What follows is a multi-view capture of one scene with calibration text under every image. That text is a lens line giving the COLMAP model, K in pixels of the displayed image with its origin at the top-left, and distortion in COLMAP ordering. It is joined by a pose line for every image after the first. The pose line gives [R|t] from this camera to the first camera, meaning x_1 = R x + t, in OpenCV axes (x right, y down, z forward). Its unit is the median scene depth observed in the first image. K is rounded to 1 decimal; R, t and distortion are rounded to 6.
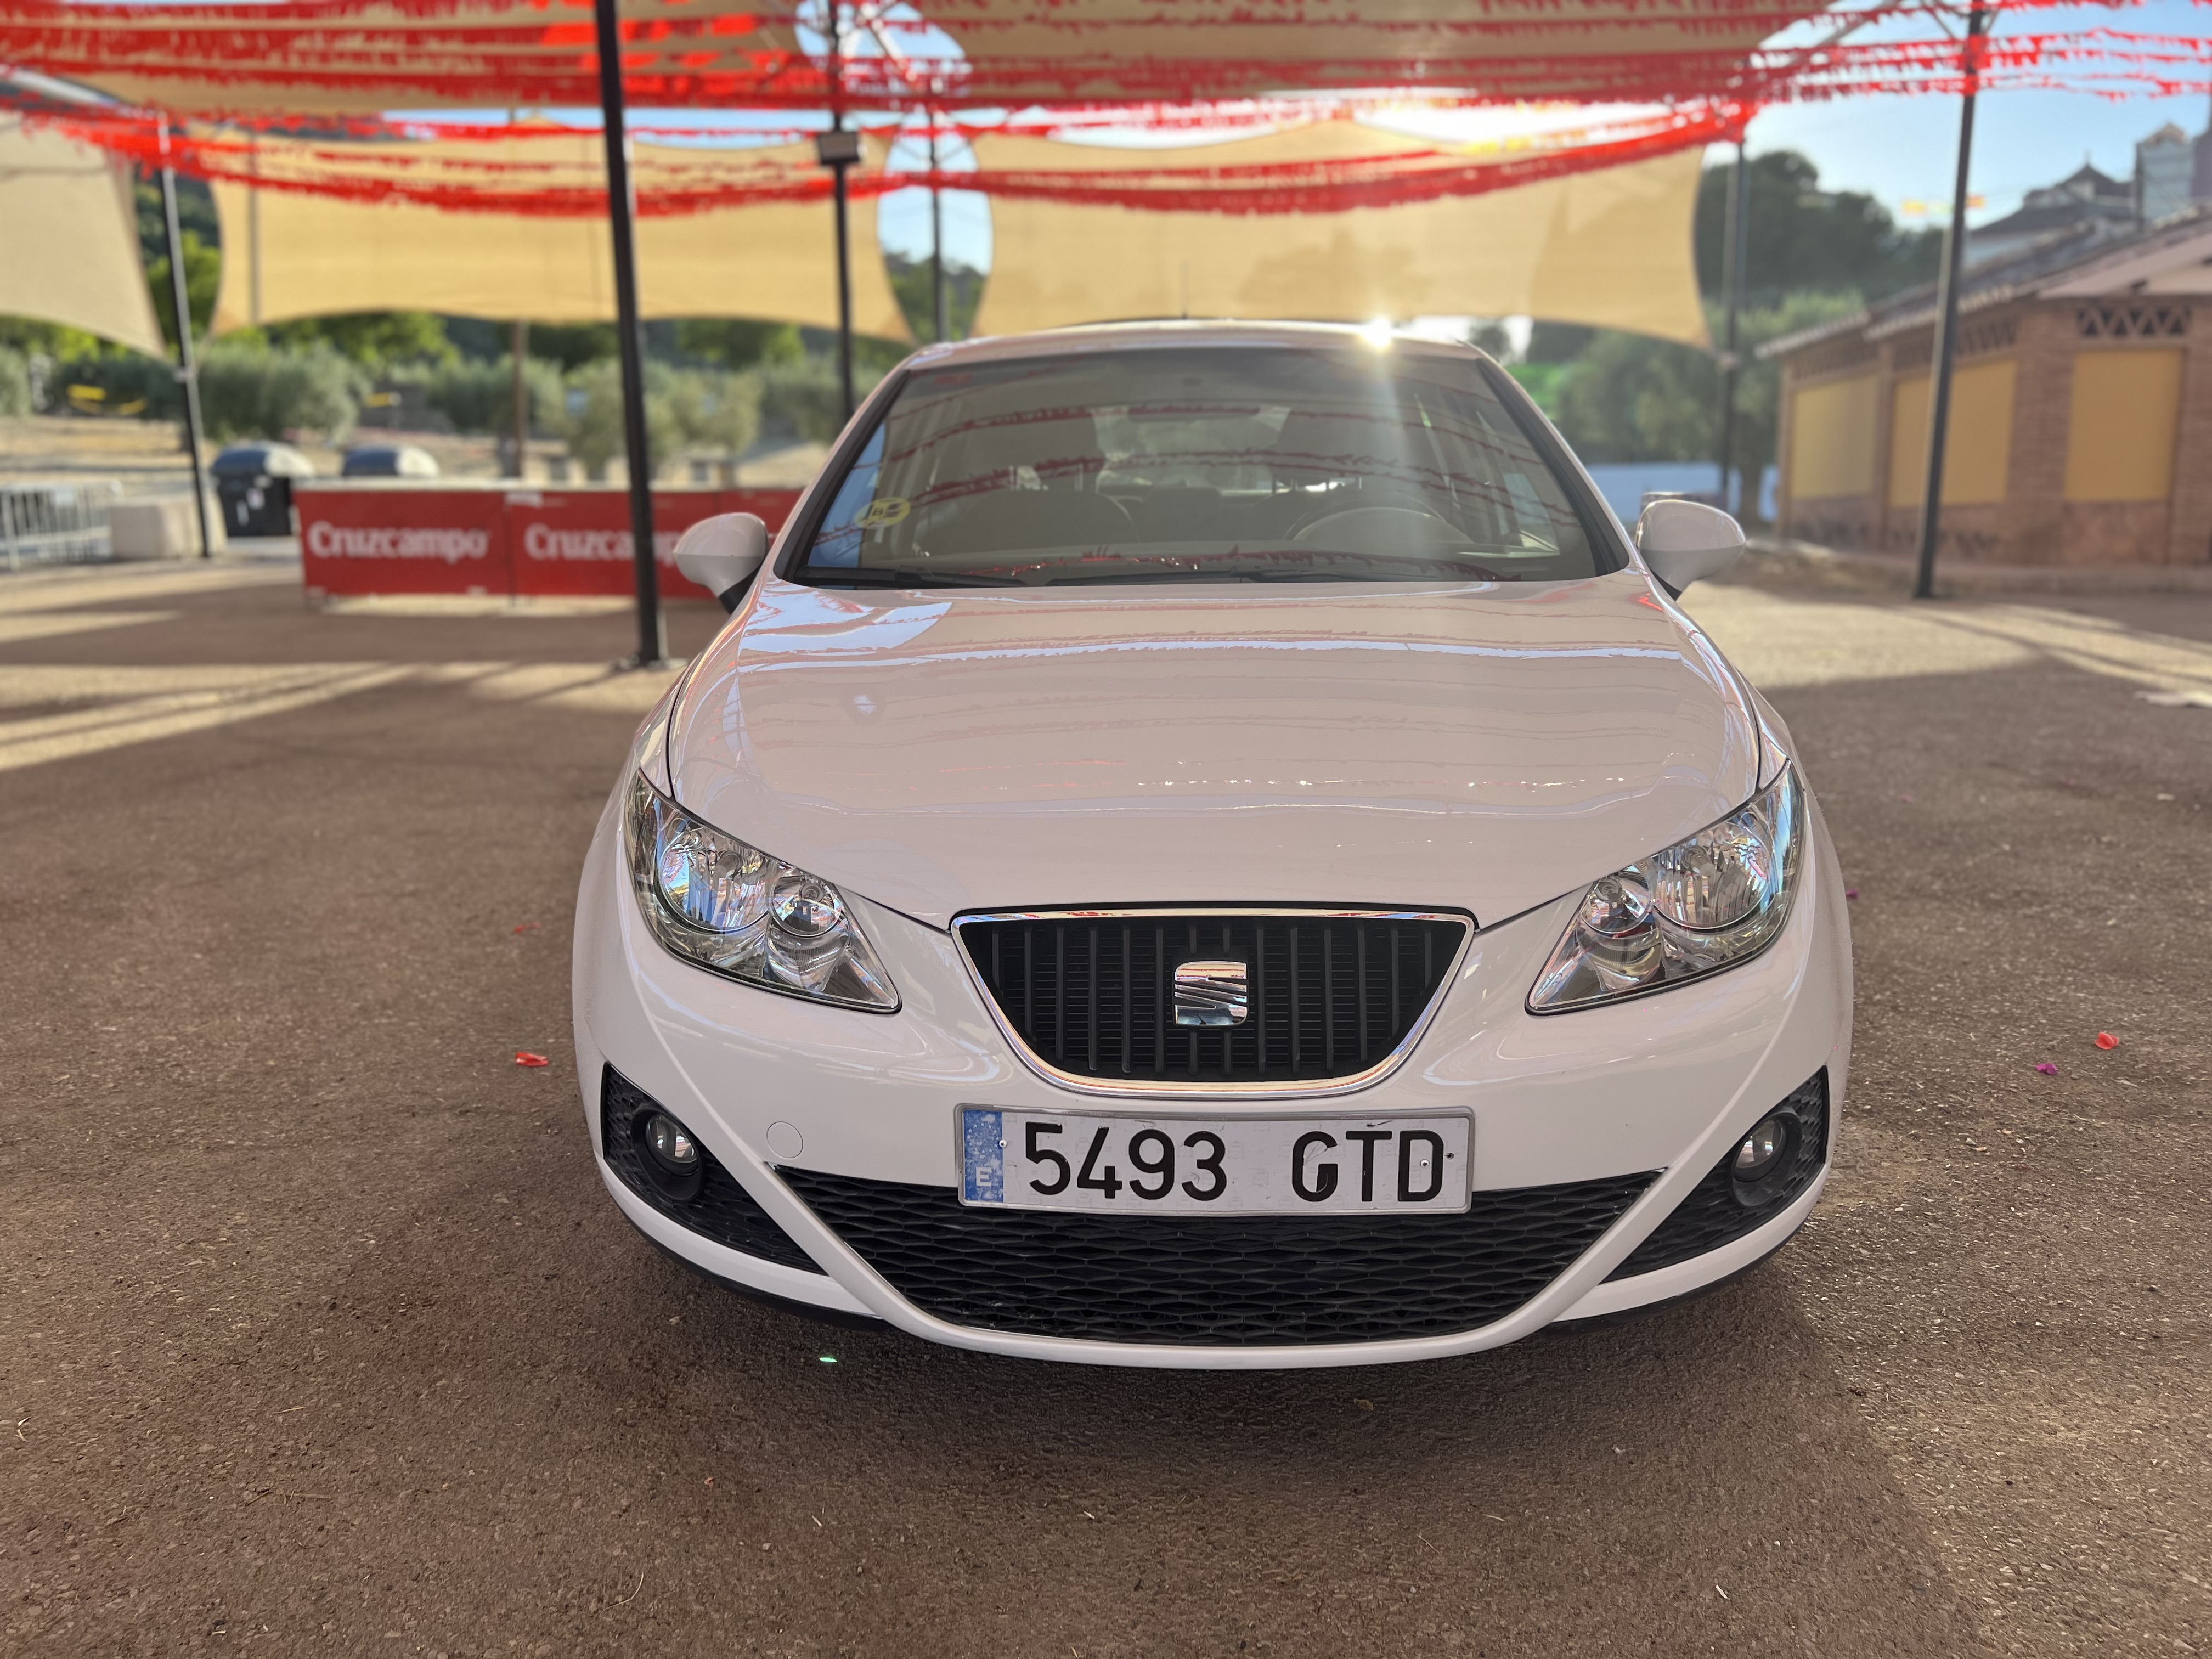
lens RADIAL K [[1755.4, 0, 1106.0], [0, 1755.4, 829.5], [0, 0, 1]] dist [0.054452, -0.071183]
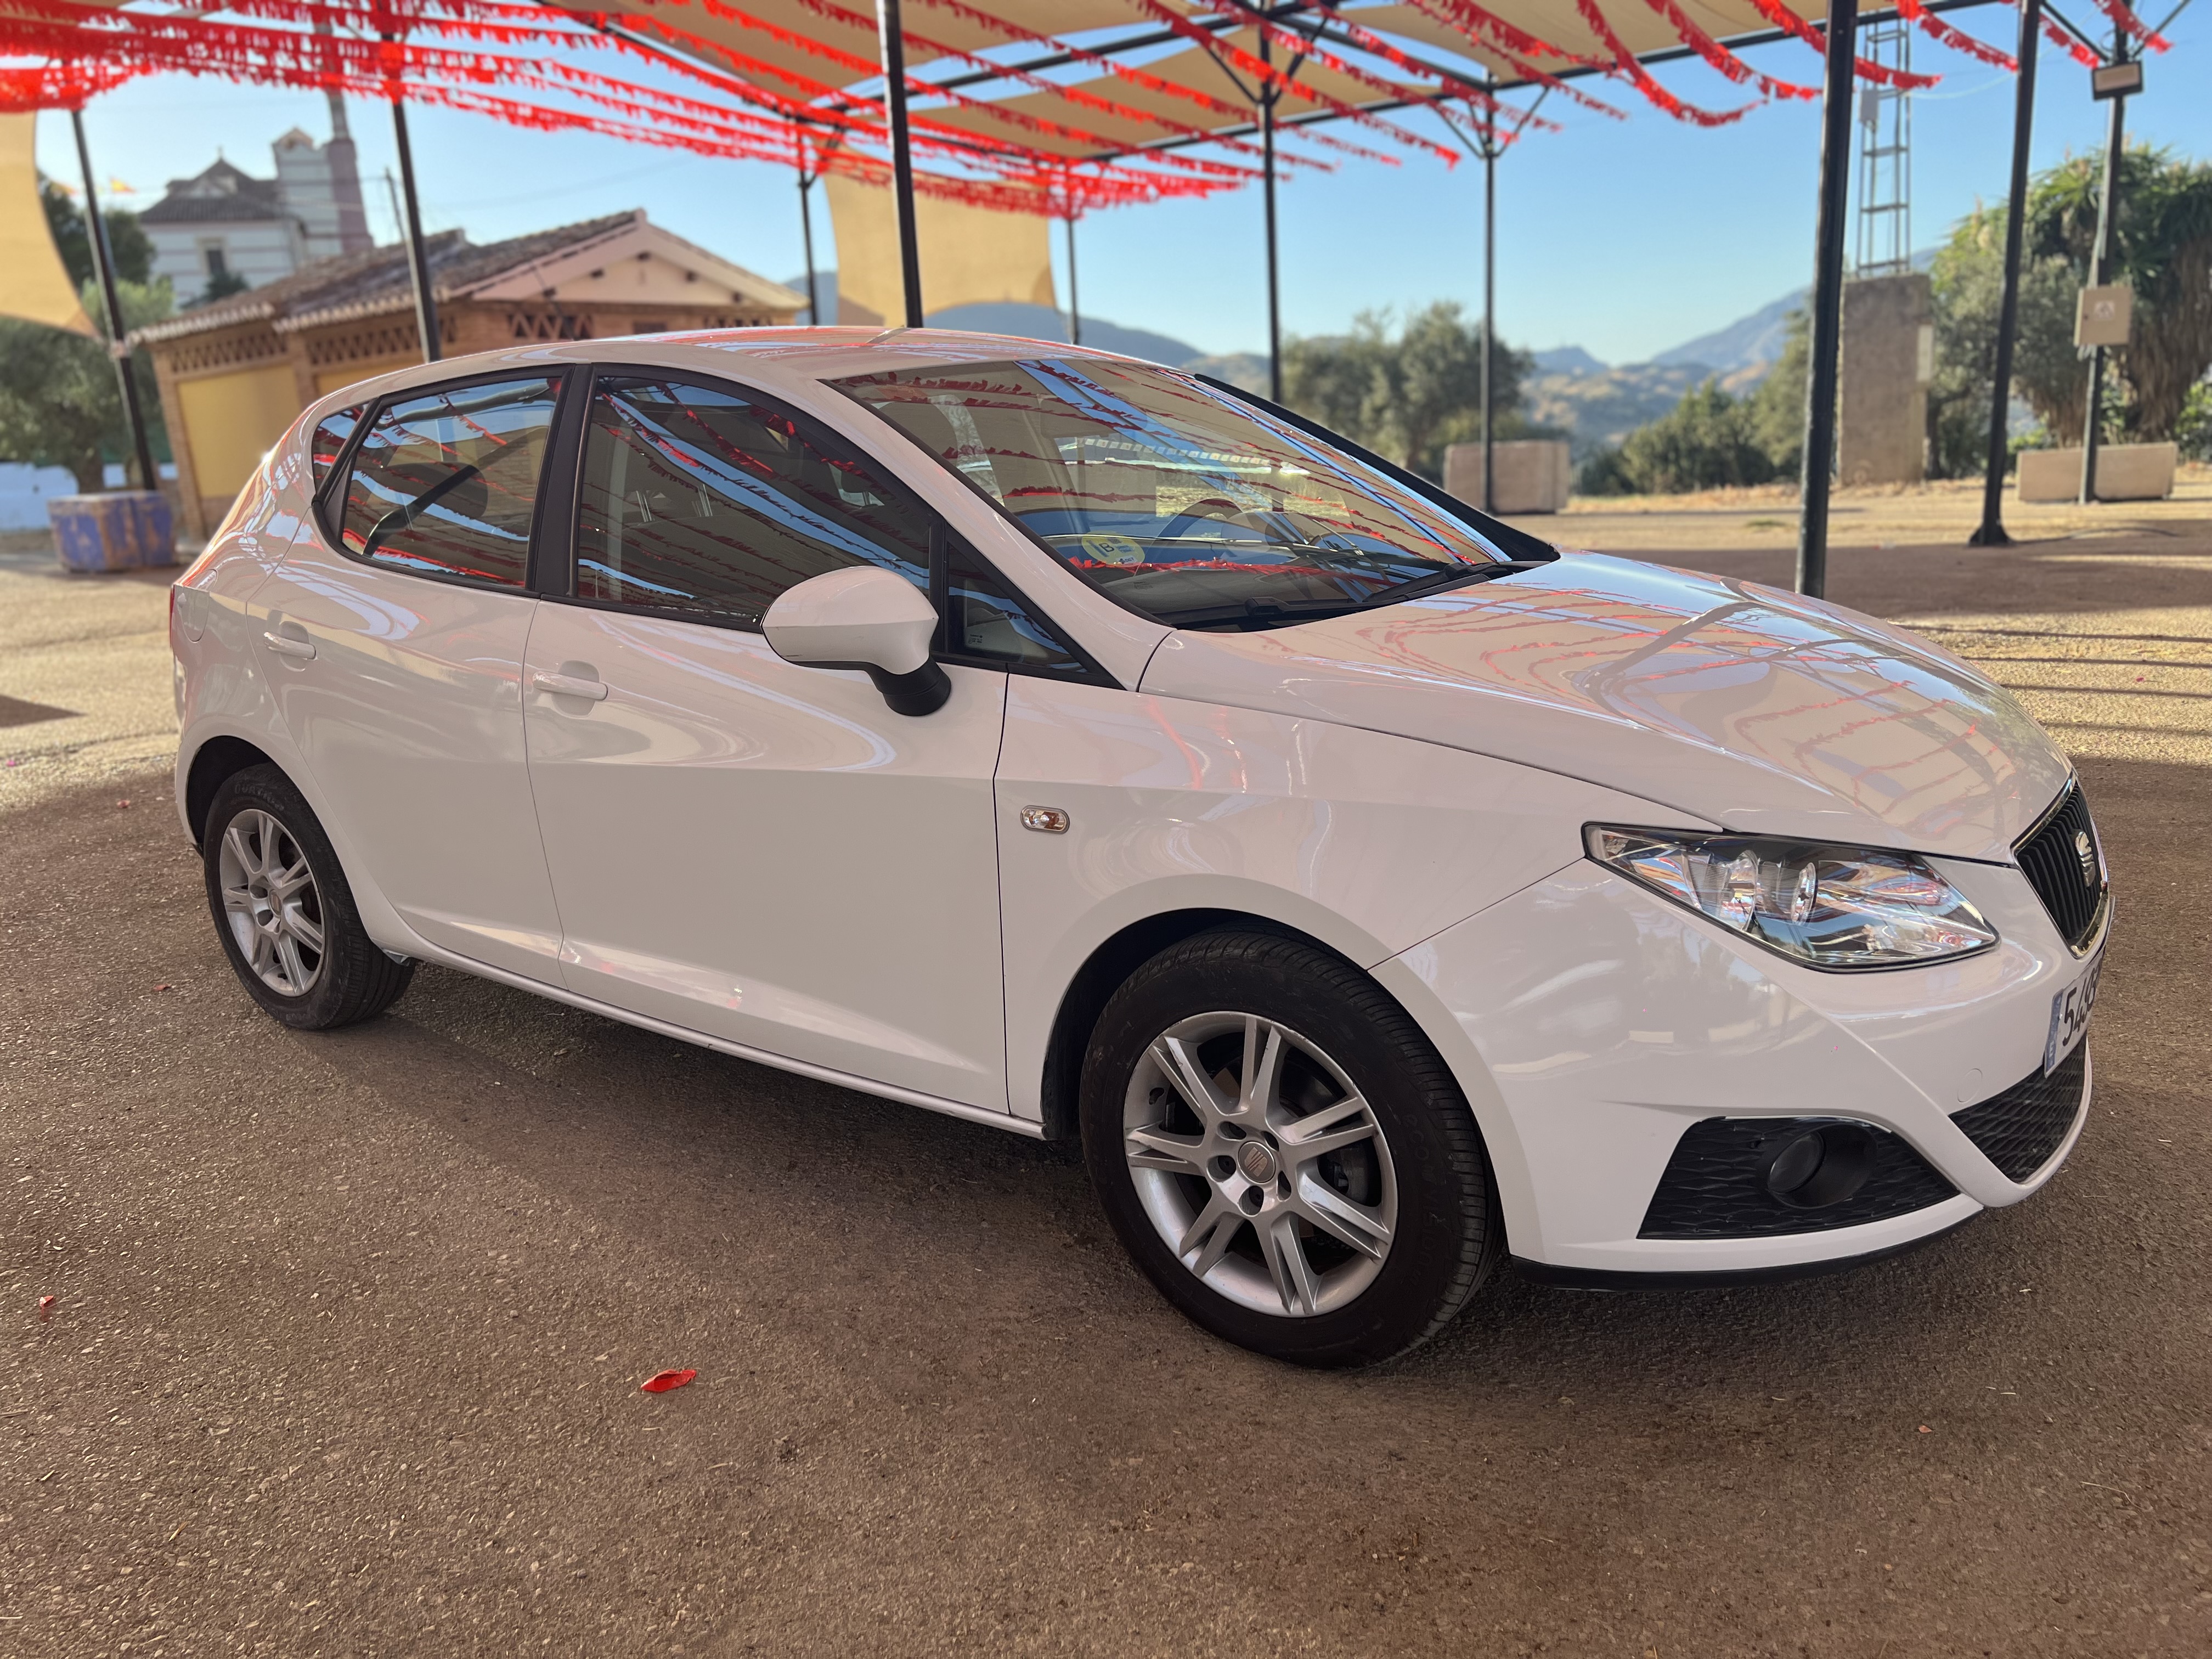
lens RADIAL K [[1755.4, 0, 1106.0], [0, 1755.4, 829.5], [0, 0, 1]] dist [0.054452, -0.071183]
pose [[0.522140, -0.206981, 0.827362, -0.223913], [0.202002, 0.972514, 0.115812, -0.036483], [-0.828592, 0.106659, 0.549599, 0.133970]]
